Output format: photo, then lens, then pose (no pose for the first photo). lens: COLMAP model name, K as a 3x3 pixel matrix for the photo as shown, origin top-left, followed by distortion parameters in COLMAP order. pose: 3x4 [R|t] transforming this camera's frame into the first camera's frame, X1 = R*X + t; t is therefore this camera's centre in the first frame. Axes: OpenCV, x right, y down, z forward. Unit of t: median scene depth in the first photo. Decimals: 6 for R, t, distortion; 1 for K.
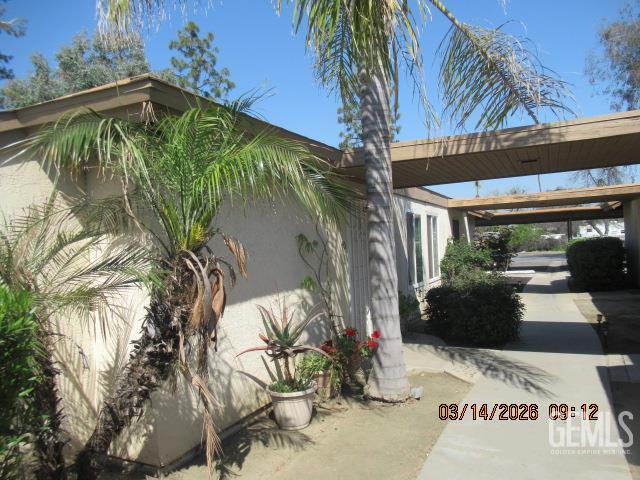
lens RADIAL K [[478.4, 0, 319.2], [0, 478.4, 242.1], [0, 0, 1]] dist [-0.002394, -0.003050]
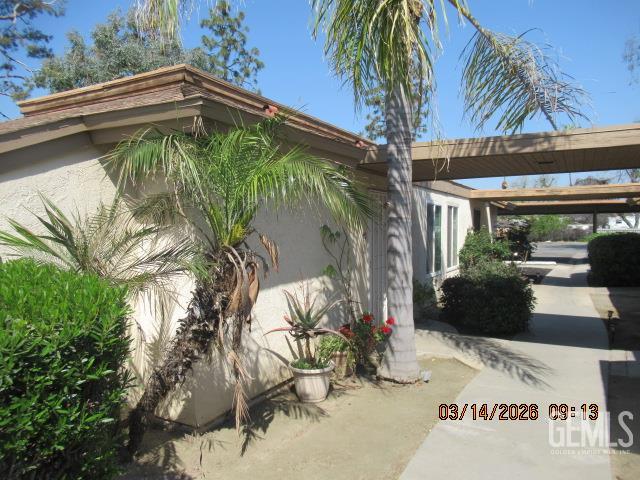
lens RADIAL K [[478.4, 0, 319.2], [0, 478.4, 242.1], [0, 0, 1]] dist [-0.002394, -0.003050]
pose [[0.998190, 0.039088, -0.045700, -0.000011], [-0.037172, 0.998424, 0.042045, -0.025407], [0.047271, -0.040270, 0.998070, -0.084301]]
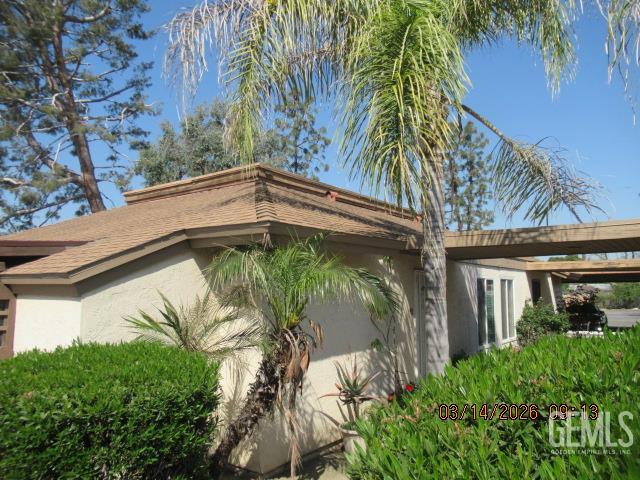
lens RADIAL K [[478.4, 0, 319.2], [0, 478.4, 242.1], [0, 0, 1]] dist [-0.002394, -0.003050]
pose [[0.981148, 0.020915, -0.192123, 0.066217], [-0.037960, 0.995617, -0.085473, -0.069887], [0.189493, 0.091155, 0.977642, -0.285396]]
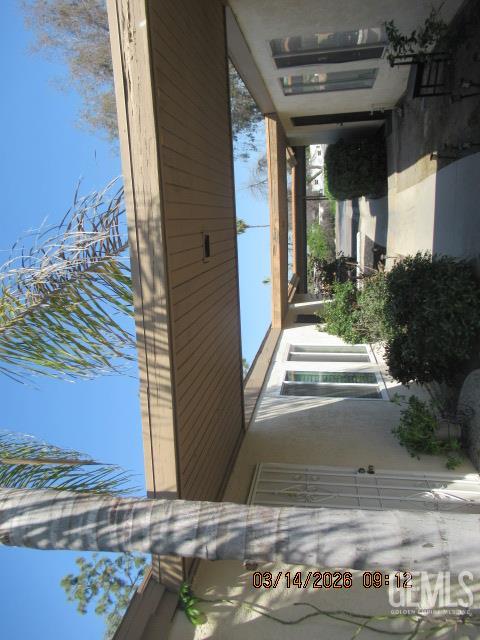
lens RADIAL K [[481.6, 0, 240.0], [0, 481.6, 320.0], [0, 0, 1]] dist [-0.002548, -0.003963]
pose [[0.082065, -0.970193, 0.228013, 0.220198], [0.985037, 0.044170, -0.166584, -0.008977], [0.151548, 0.238272, 0.959302, 0.444979]]
